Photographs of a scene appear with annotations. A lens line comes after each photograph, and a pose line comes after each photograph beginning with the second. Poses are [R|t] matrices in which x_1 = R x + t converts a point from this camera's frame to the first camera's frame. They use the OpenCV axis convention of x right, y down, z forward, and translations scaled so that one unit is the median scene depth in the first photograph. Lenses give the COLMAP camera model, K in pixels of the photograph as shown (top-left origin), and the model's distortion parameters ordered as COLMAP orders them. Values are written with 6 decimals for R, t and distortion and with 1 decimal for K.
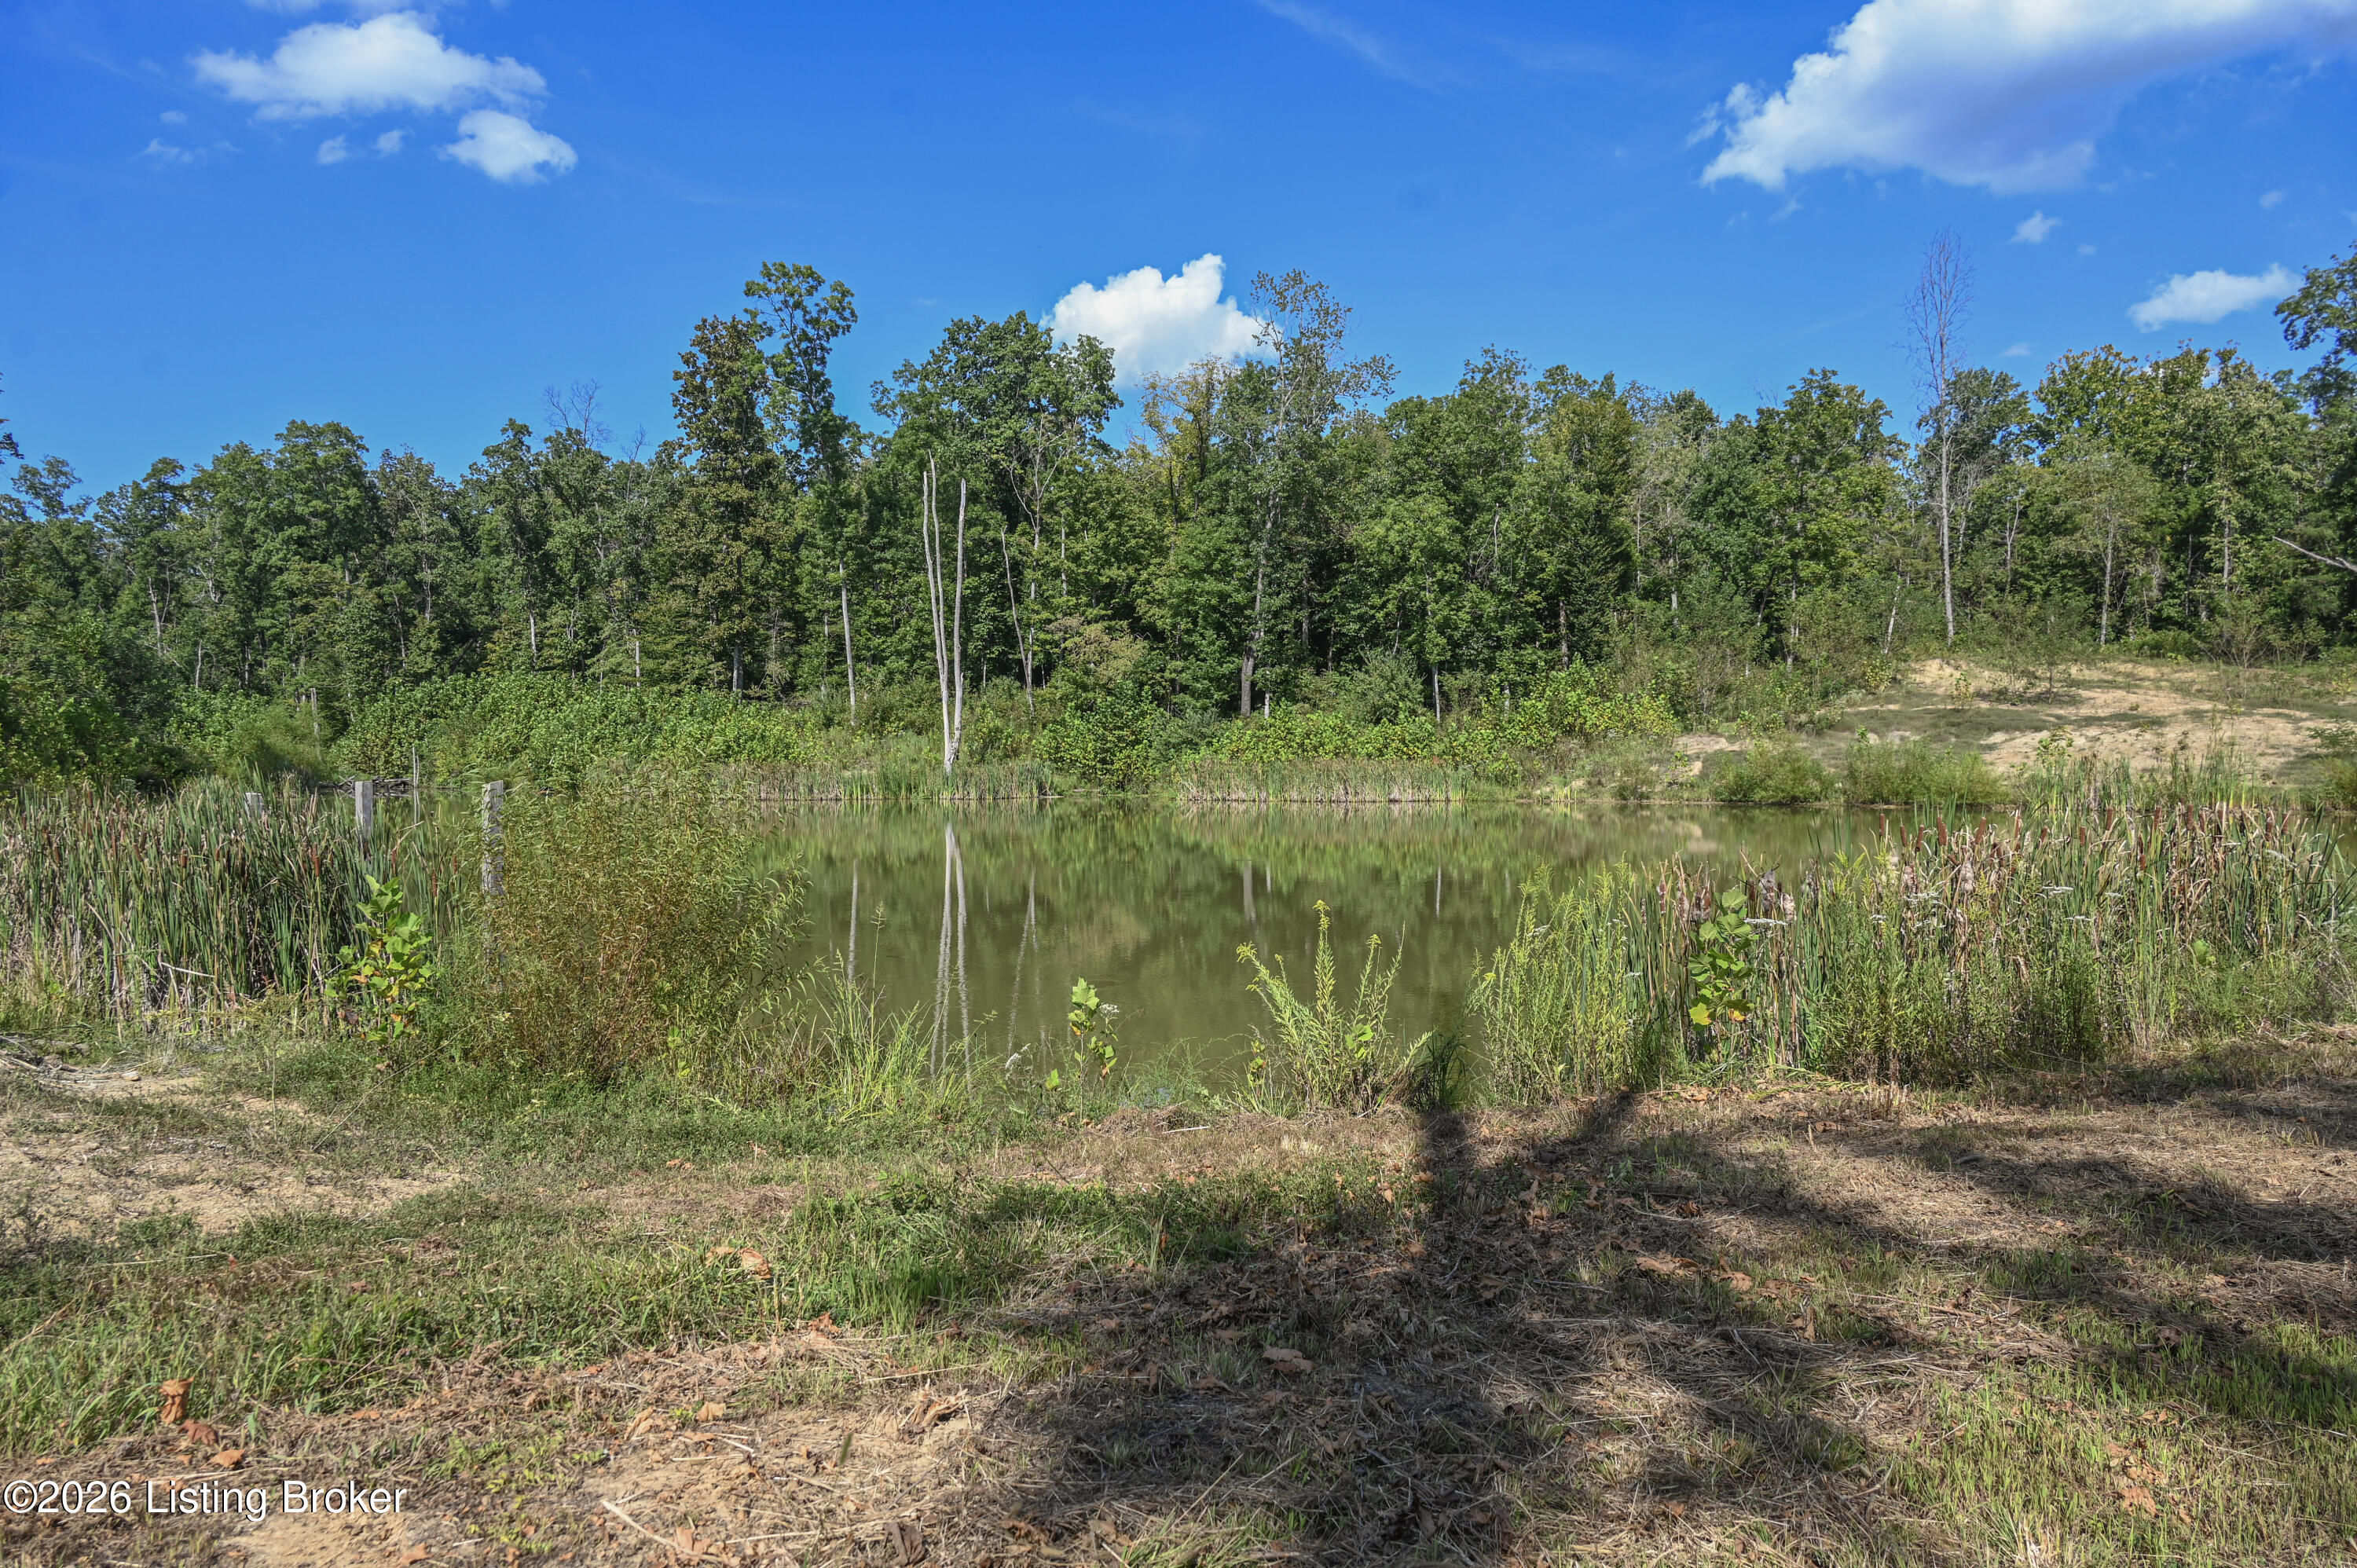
lens RADIAL K [[1591.8, 0, 1175.4], [0, 1591.8, 762.5], [0, 0, 1]] dist [0.003697, 0.004356]
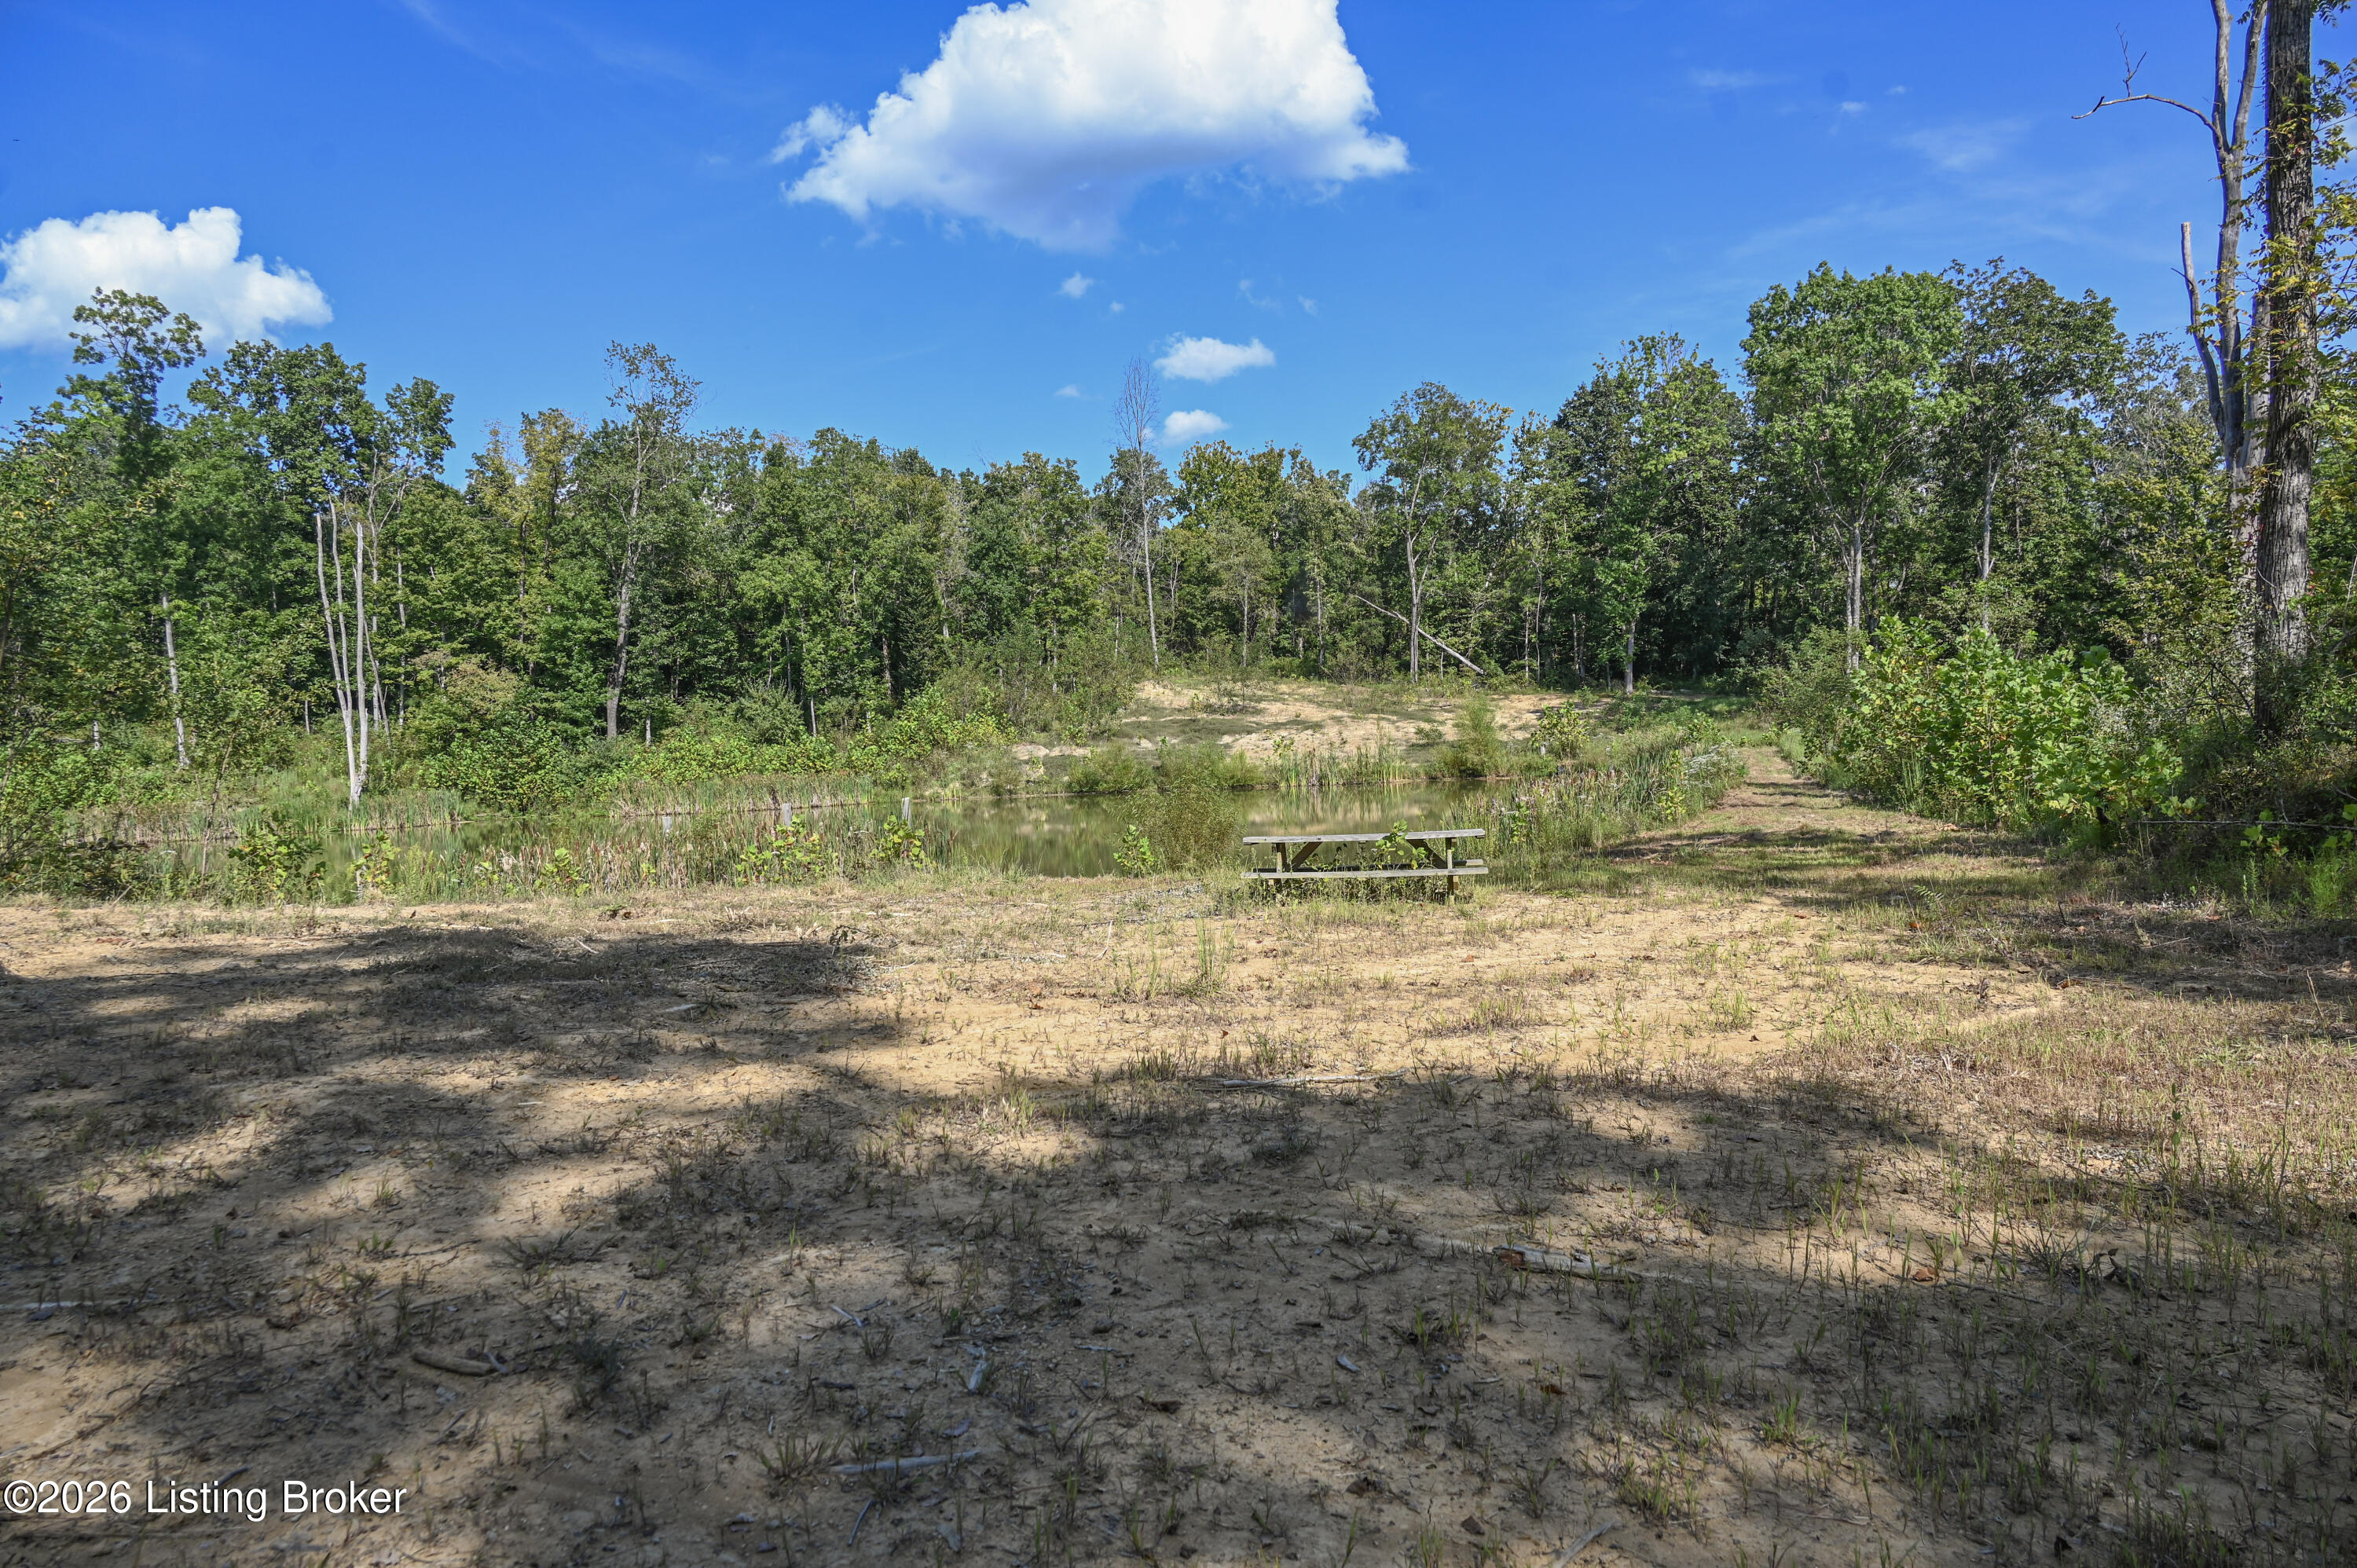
lens RADIAL K [[1639.0, 0, 1180.5], [0, 1639.0, 789.9], [0, 0, 1]] dist [-0.007660, -0.007340]
pose [[0.847927, -0.048891, 0.527854, -0.229870], [0.043407, 0.998798, 0.022783, -0.003997], [-0.528334, 0.003594, 0.849029, -0.176060]]
